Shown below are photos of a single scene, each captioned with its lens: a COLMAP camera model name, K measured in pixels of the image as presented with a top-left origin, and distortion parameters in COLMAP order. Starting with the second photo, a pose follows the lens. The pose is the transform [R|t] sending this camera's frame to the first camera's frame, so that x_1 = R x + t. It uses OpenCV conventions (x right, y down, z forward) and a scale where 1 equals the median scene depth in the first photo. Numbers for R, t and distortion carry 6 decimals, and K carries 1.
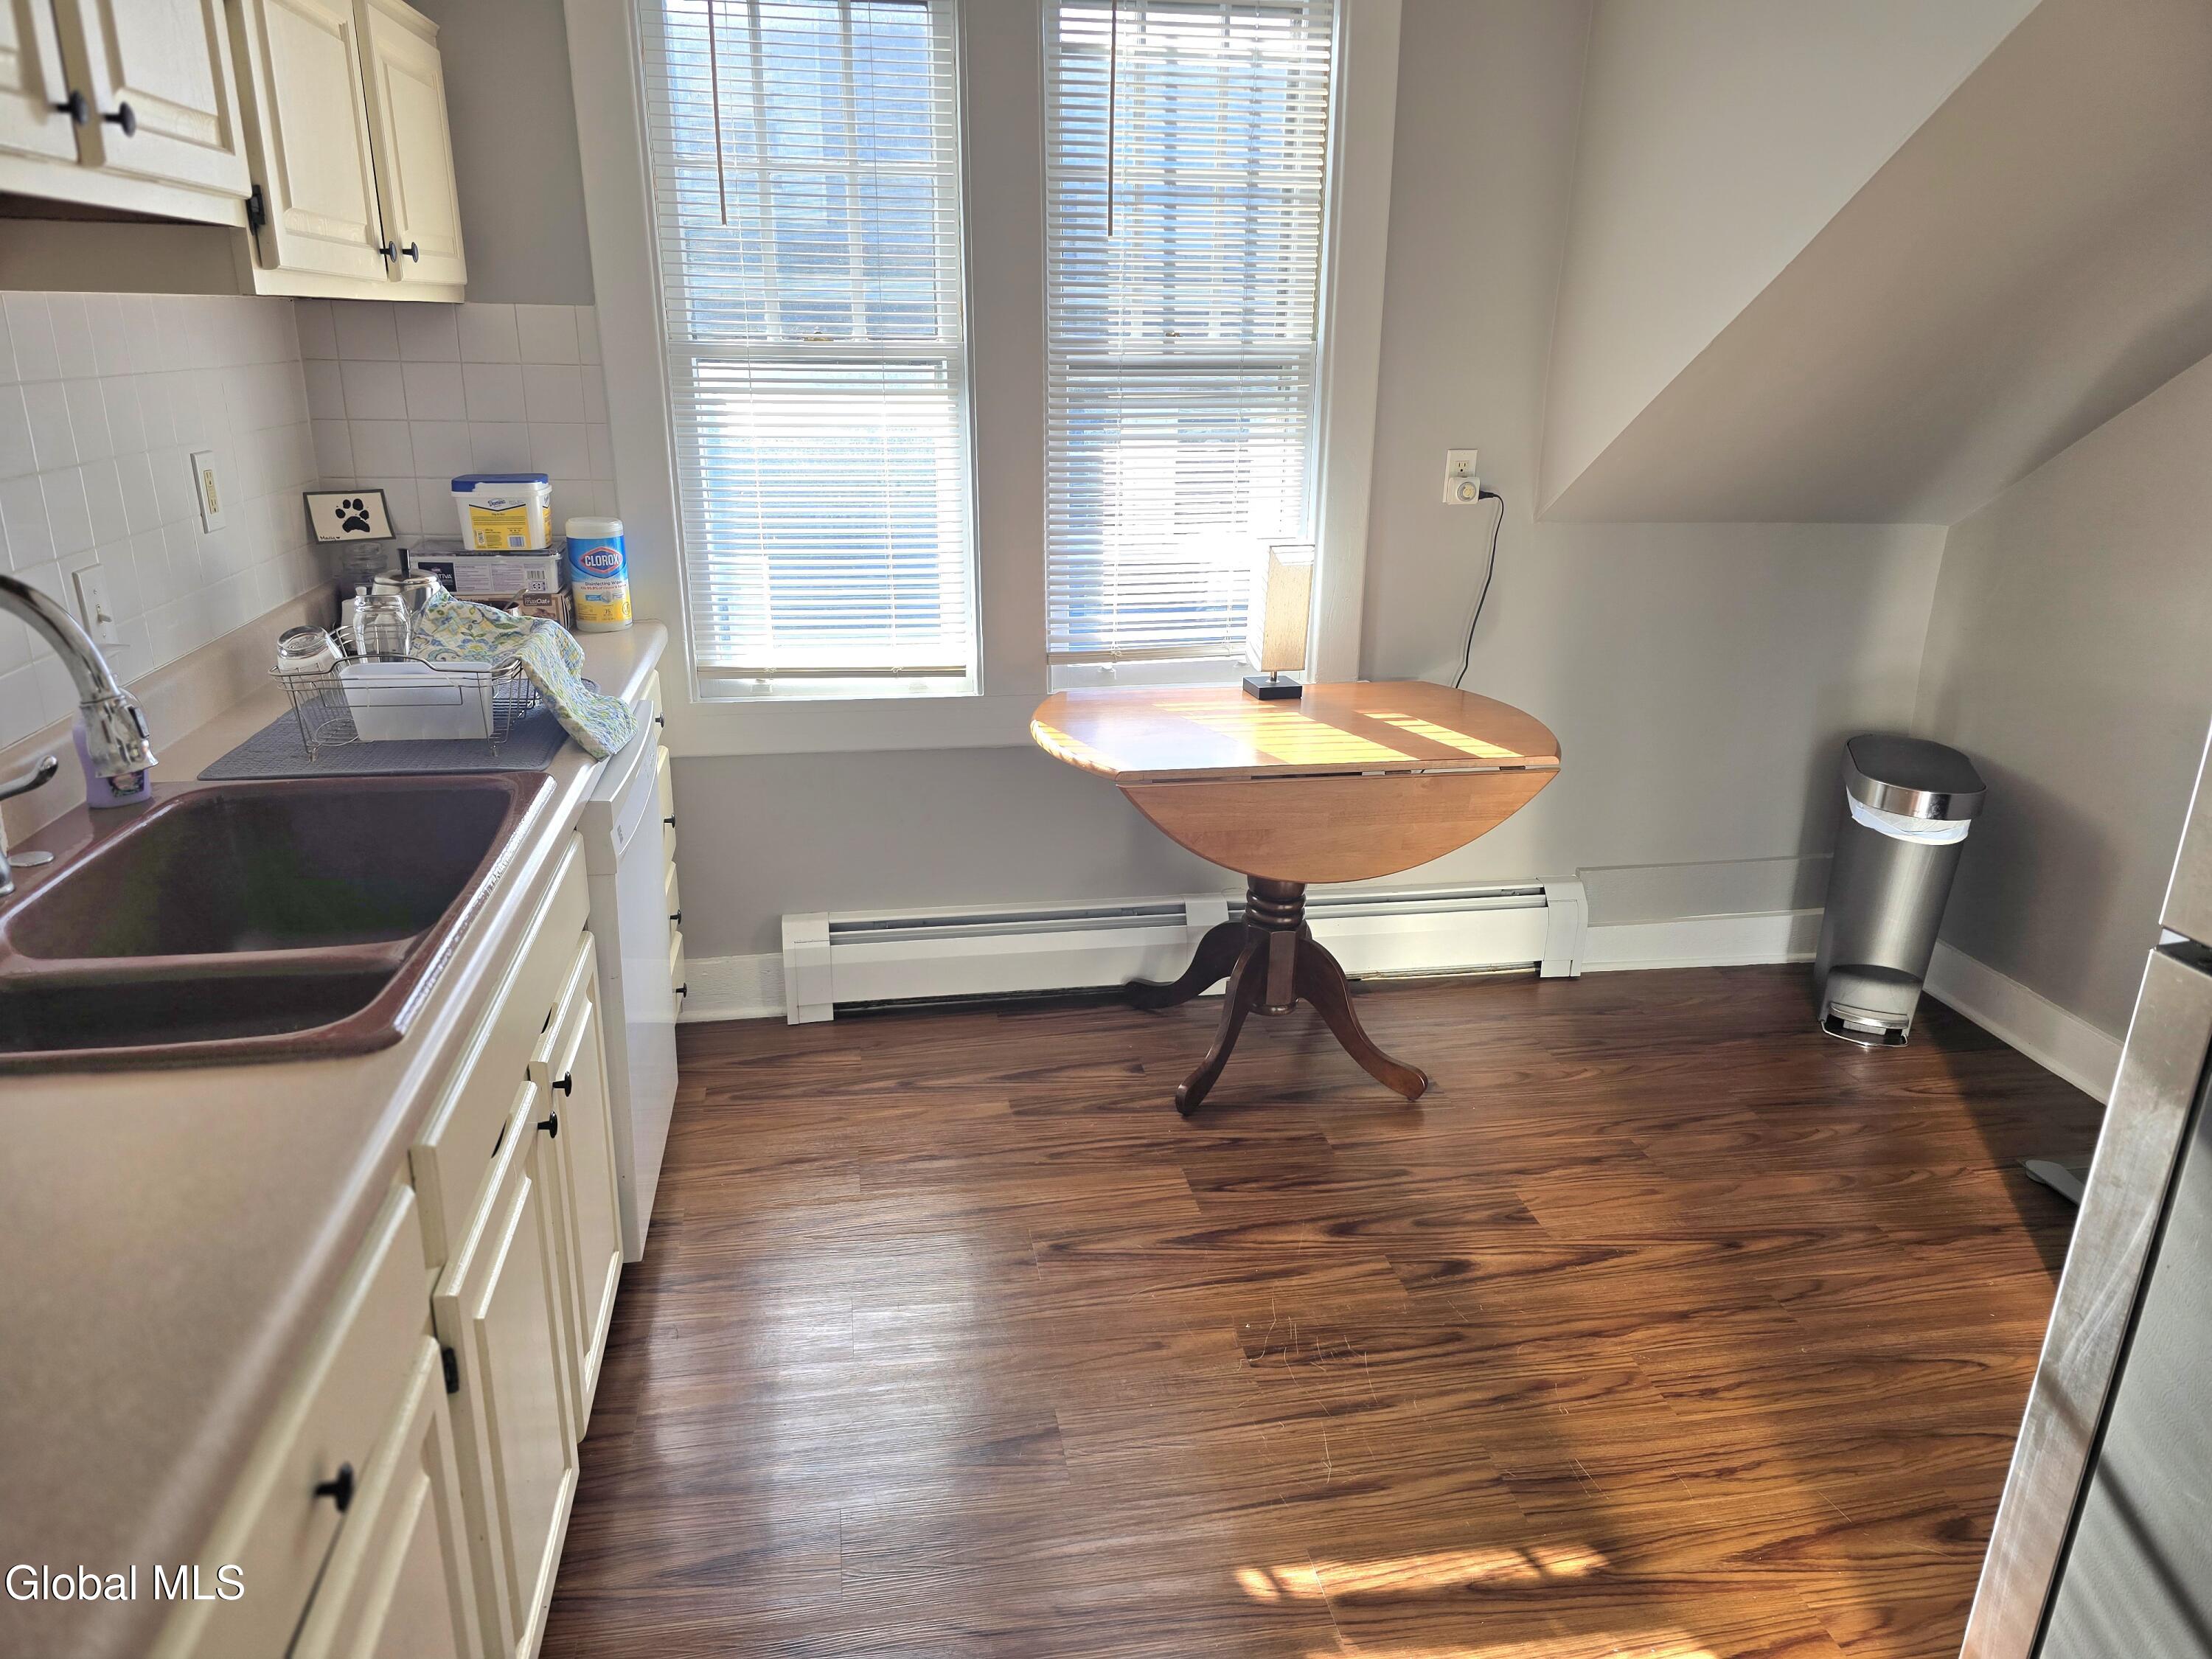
lens RADIAL K [[1463.0, 0, 1104.0], [0, 1463.0, 829.2], [0, 0, 1]] dist [0.010622, -0.002603]
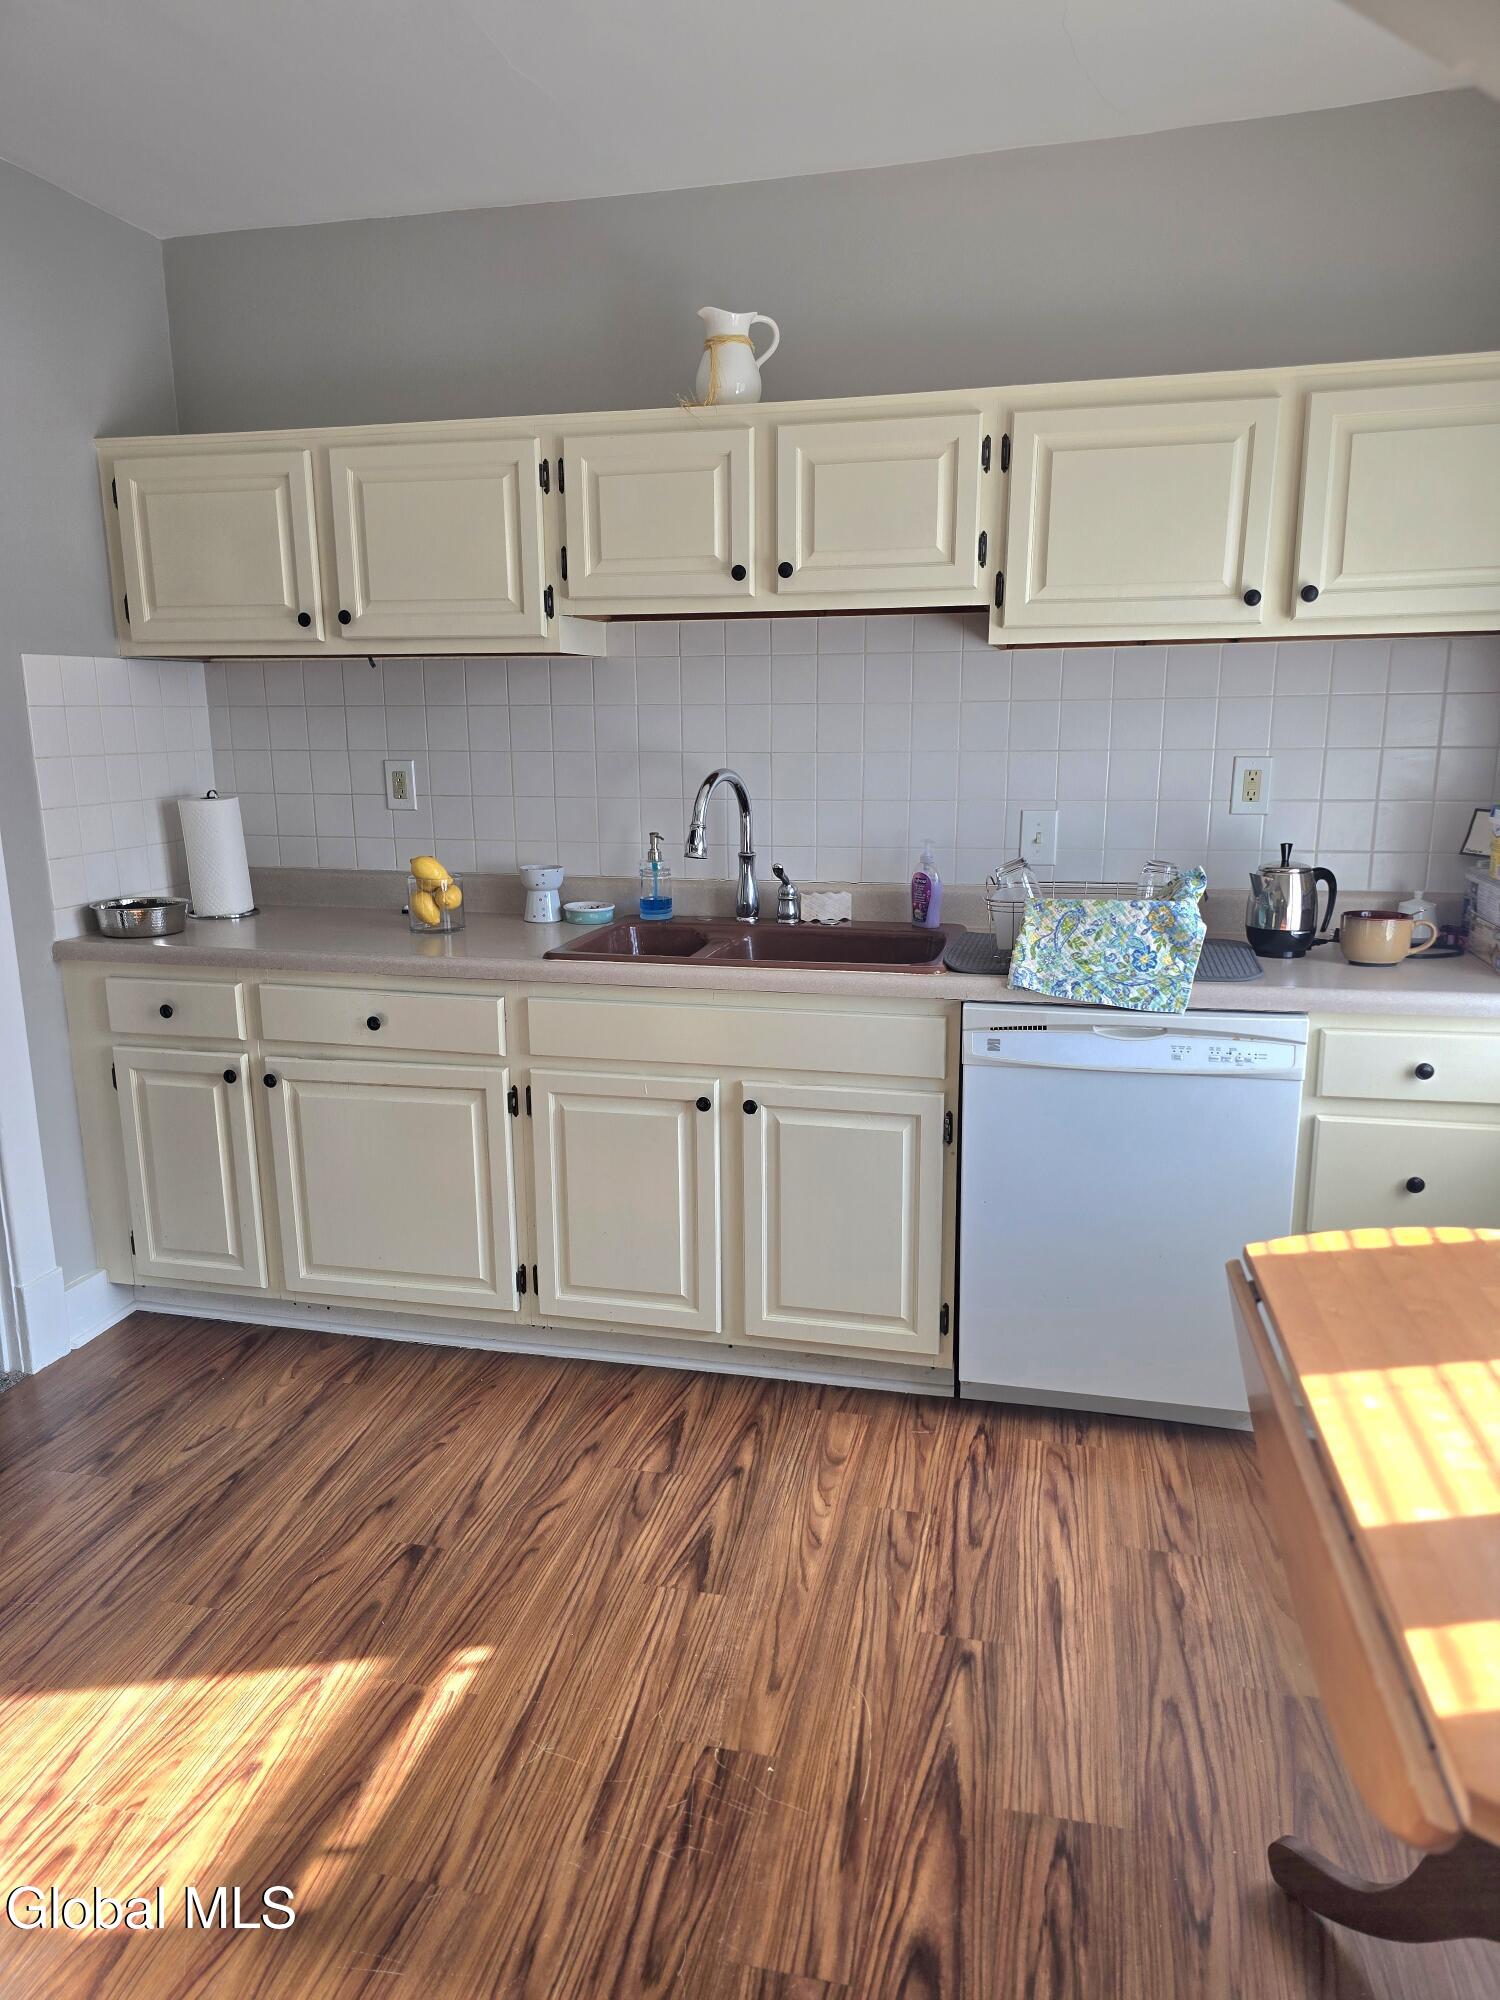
lens RADIAL K [[1322.7, 0, 749.0], [0, 1322.7, 990.7], [0, 0, 1]] dist [0.010622, -0.002603]
pose [[-0.377673, 0.196354, -0.904880, 0.822422], [-0.298948, 0.899064, 0.319865, -0.363066], [0.876352, 0.391316, -0.280852, 1.178600]]
